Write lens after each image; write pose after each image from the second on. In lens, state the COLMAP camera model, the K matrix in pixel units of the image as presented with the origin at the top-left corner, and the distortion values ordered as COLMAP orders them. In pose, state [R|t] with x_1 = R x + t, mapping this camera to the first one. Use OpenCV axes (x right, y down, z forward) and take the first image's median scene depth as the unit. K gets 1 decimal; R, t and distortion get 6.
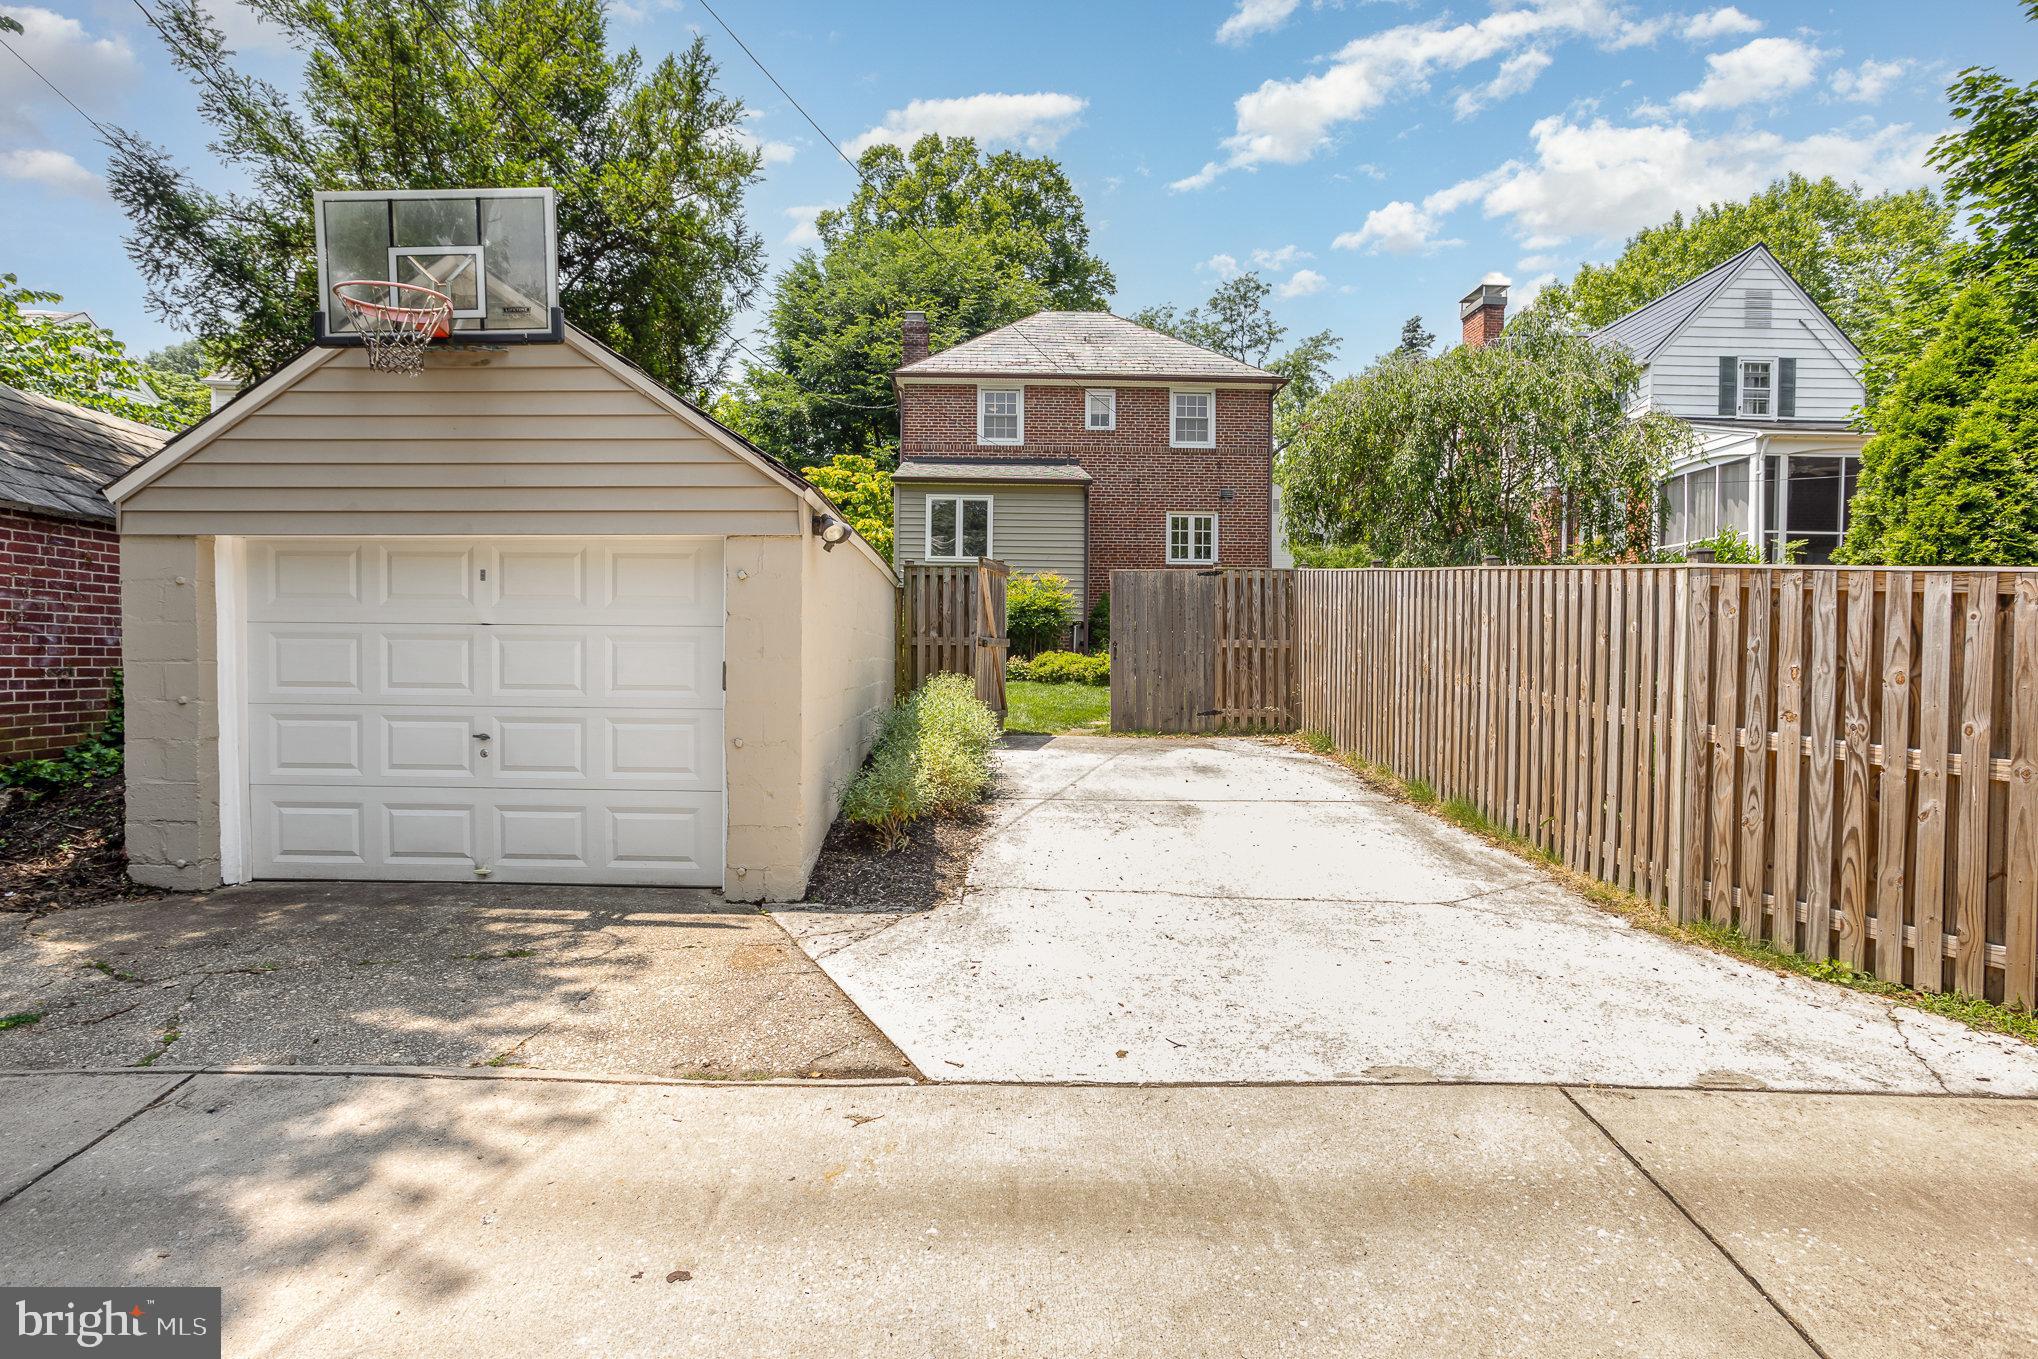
lens RADIAL K [[989.3, 0, 1027.1], [0, 989.3, 674.2], [0, 0, 1]] dist [-0.024164, 0.000593]
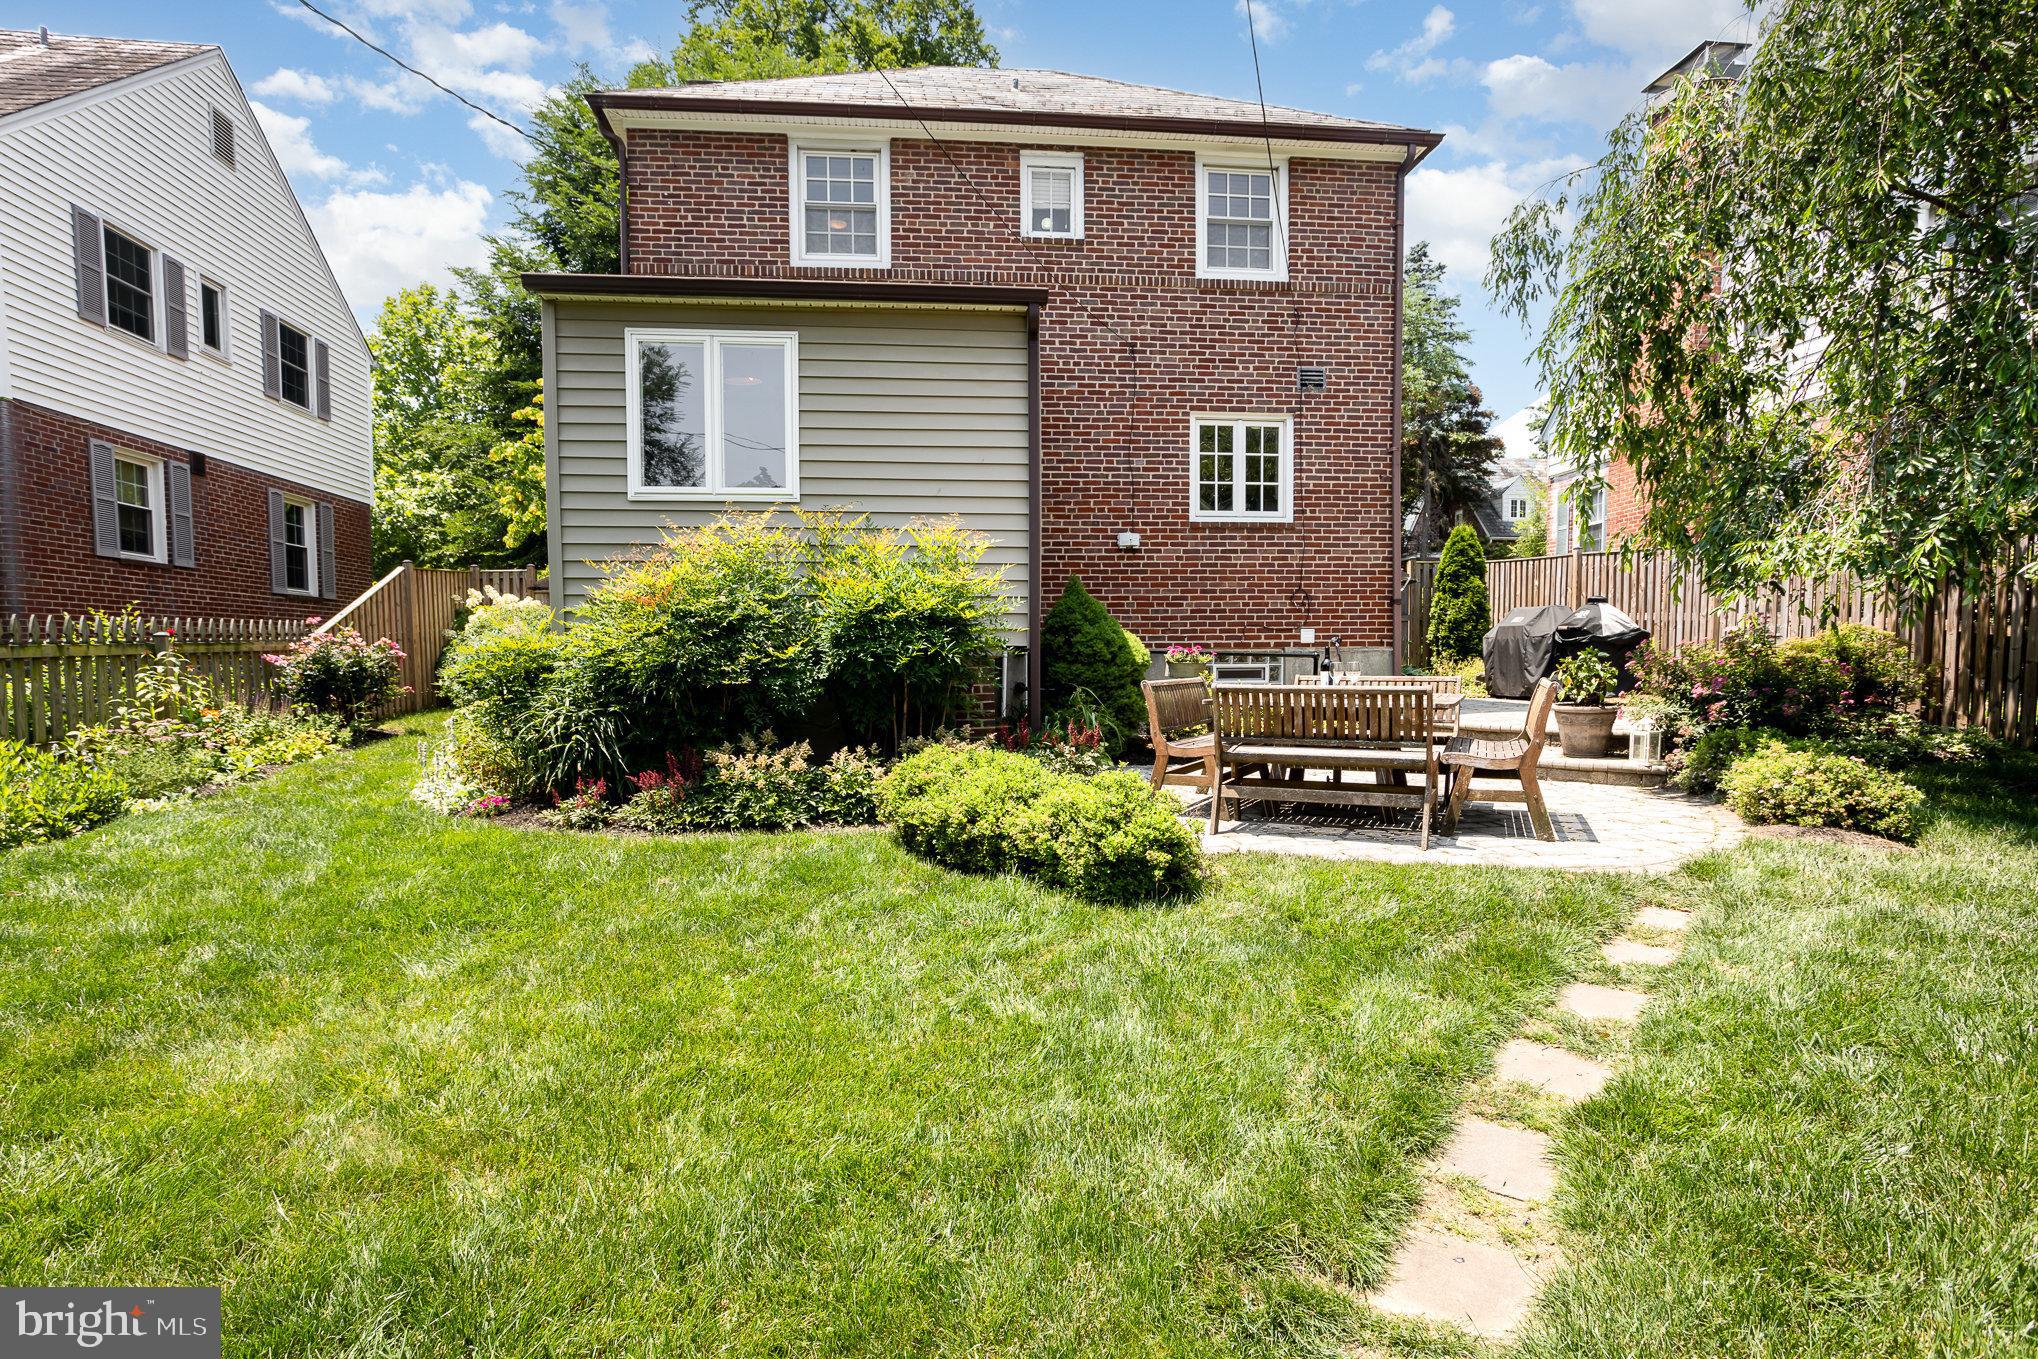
lens RADIAL K [[989.3, 0, 1027.1], [0, 989.3, 674.2], [0, 0, 1]] dist [-0.024164, 0.000593]
pose [[0.996731, -0.015866, 0.079224, 0.021115], [0.016341, 0.999852, -0.005346, -0.035341], [-0.079128, 0.006624, 0.996842, 0.528989]]
